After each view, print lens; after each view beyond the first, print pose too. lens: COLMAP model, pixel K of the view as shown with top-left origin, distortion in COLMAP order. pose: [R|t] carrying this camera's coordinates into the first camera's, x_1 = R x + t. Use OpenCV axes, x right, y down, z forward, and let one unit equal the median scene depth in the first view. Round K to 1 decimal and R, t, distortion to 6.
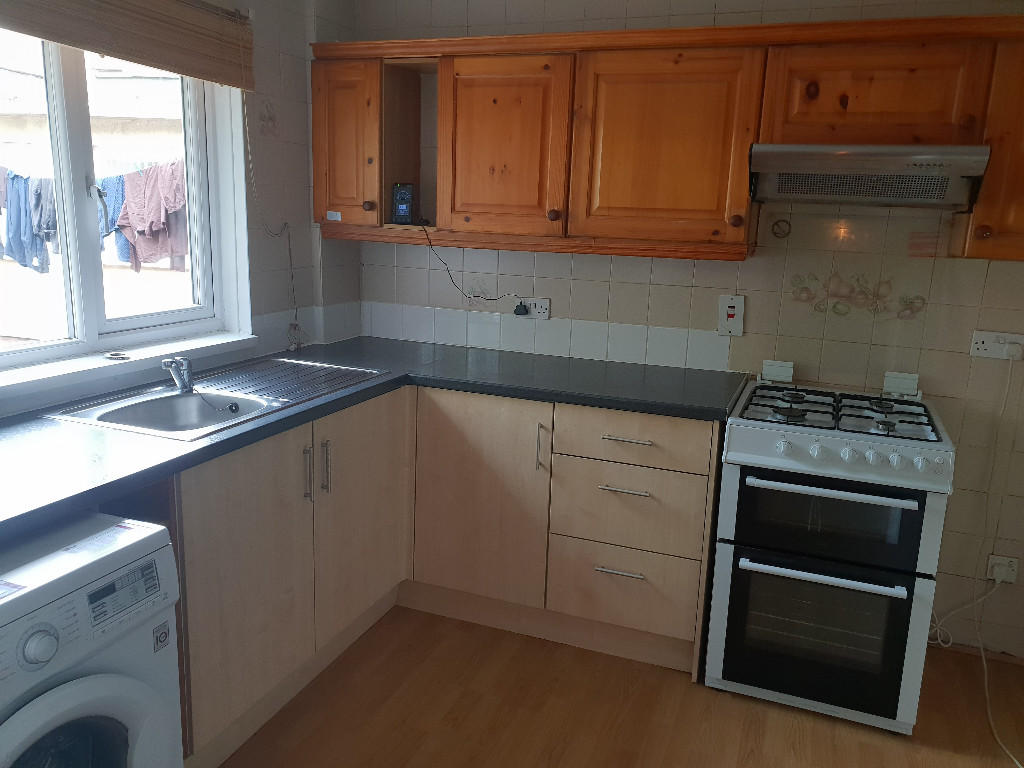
lens RADIAL K [[772.9, 0, 524.9], [0, 772.9, 381.2], [0, 0, 1]] dist [0.136790, -0.296788]
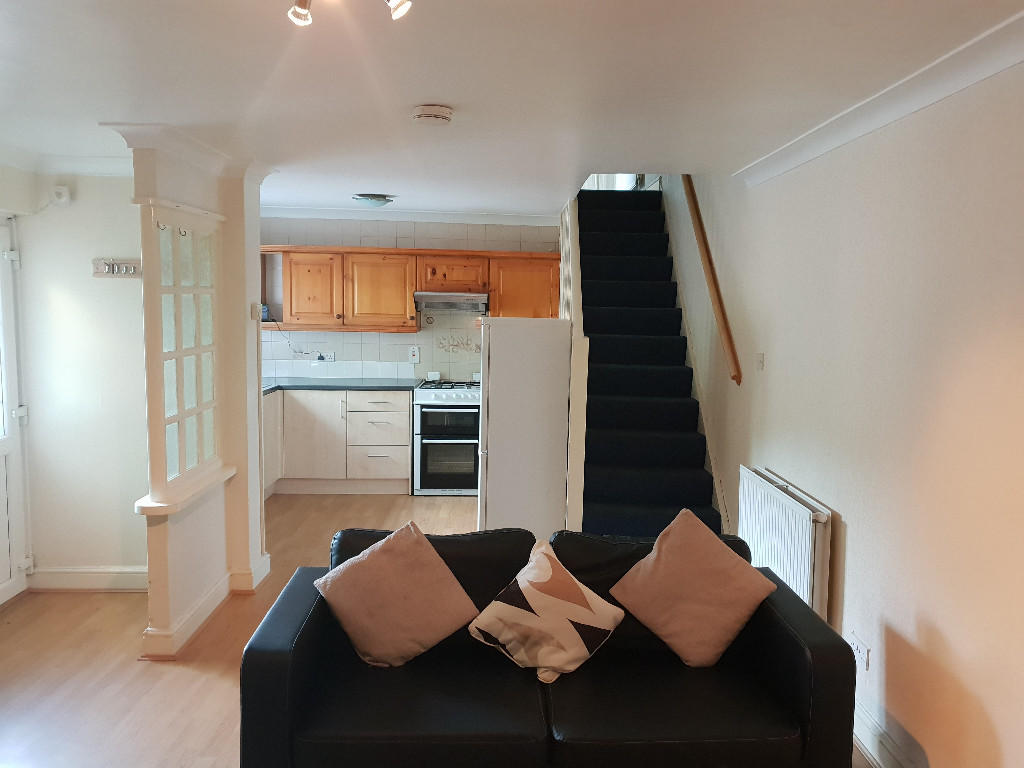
lens RADIAL K [[772.9, 0, 524.9], [0, 772.9, 381.2], [0, 0, 1]] dist [0.136790, -0.296788]
pose [[0.926273, -0.058285, 0.372319, -0.364921], [0.095060, 0.992156, -0.081177, 0.256878], [-0.364667, 0.110585, 0.924548, -1.542786]]
